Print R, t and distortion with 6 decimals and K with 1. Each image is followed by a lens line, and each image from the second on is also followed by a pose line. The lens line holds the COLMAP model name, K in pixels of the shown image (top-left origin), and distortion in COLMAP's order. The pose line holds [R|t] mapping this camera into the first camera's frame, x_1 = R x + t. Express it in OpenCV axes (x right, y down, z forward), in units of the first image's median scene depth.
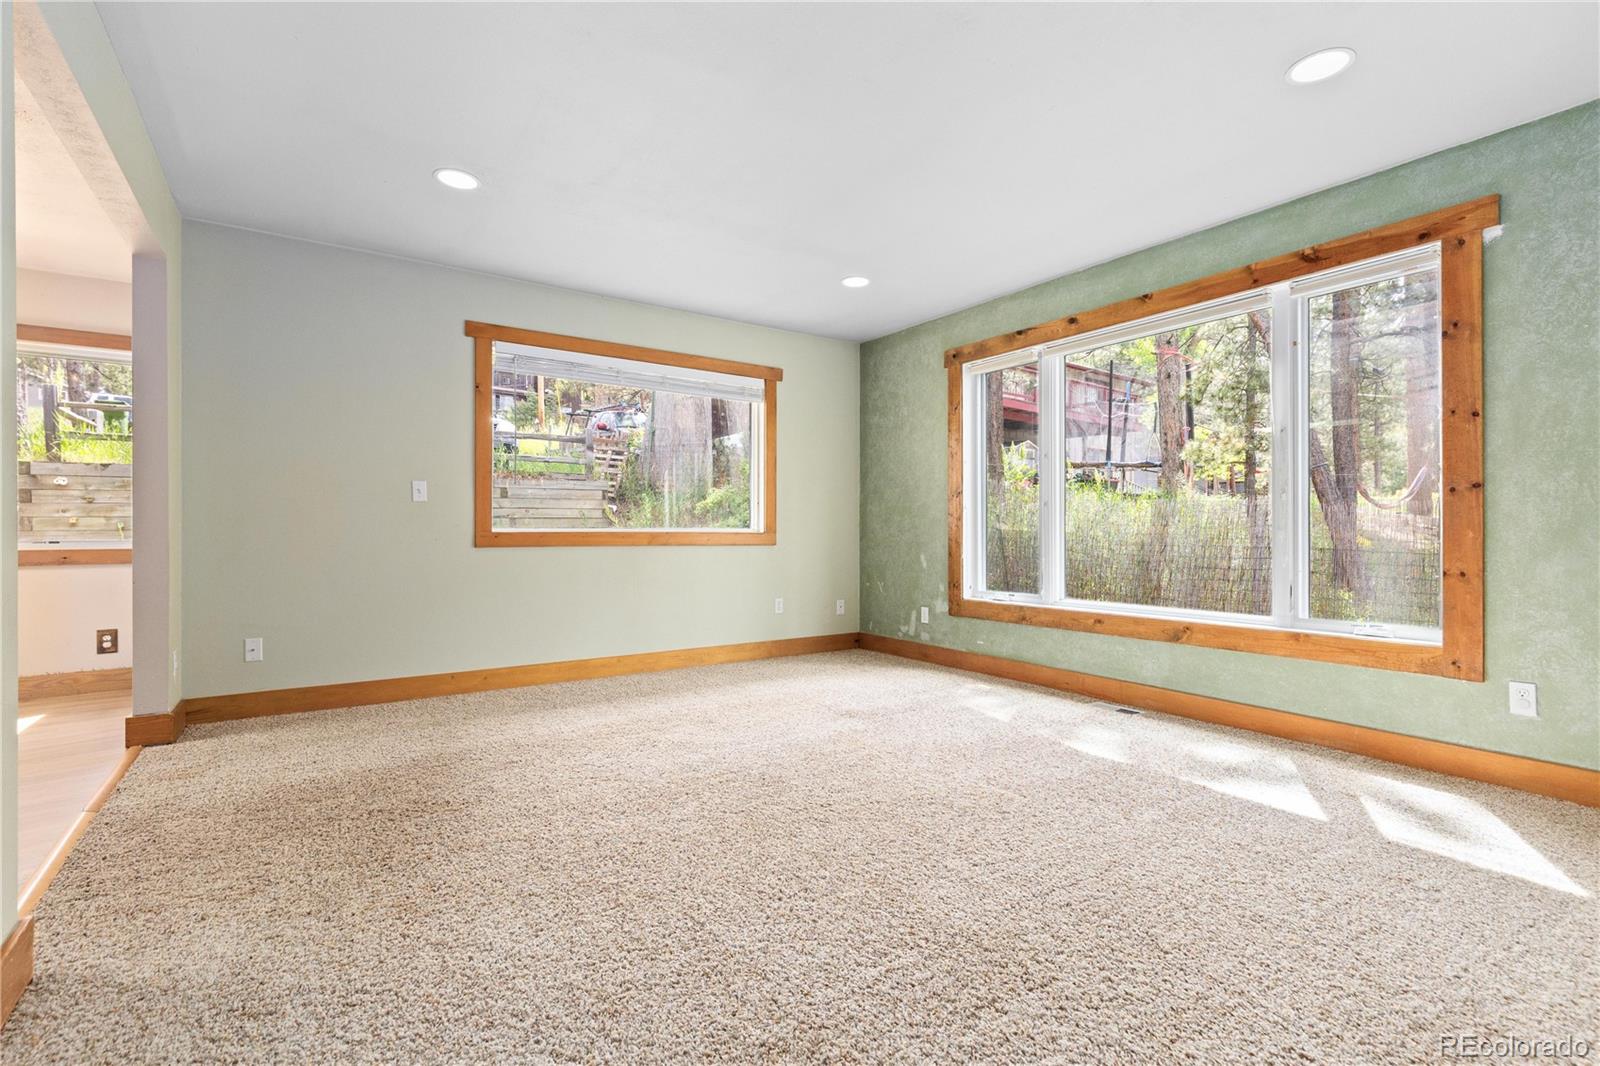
lens RADIAL K [[725.6, 0, 796.1], [0, 725.6, 531.3], [0, 0, 1]] dist [0.012101, 0.000067]
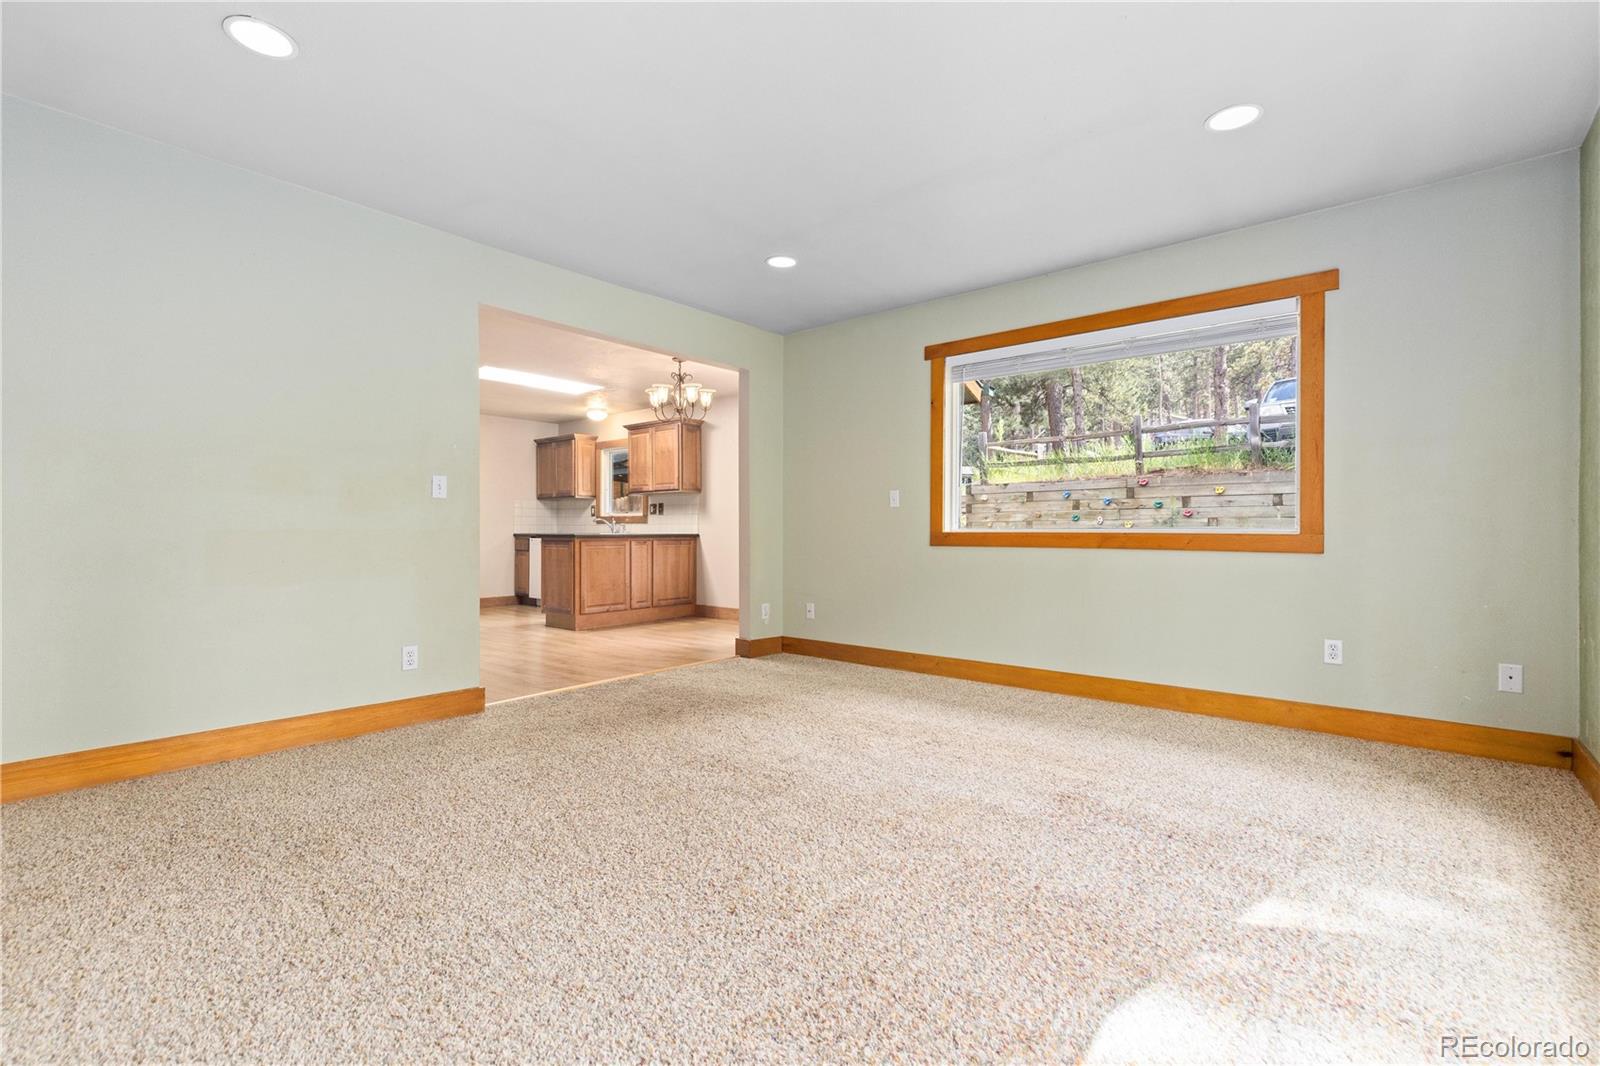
lens RADIAL K [[725.6, 0, 796.1], [0, 725.6, 531.3], [0, 0, 1]] dist [0.012101, 0.000067]
pose [[0.266896, -0.000706, -0.963725, 0.587563], [-0.000457, 1.000000, -0.000859, 0.000594], [0.963725, 0.000670, 0.266896, 0.500023]]
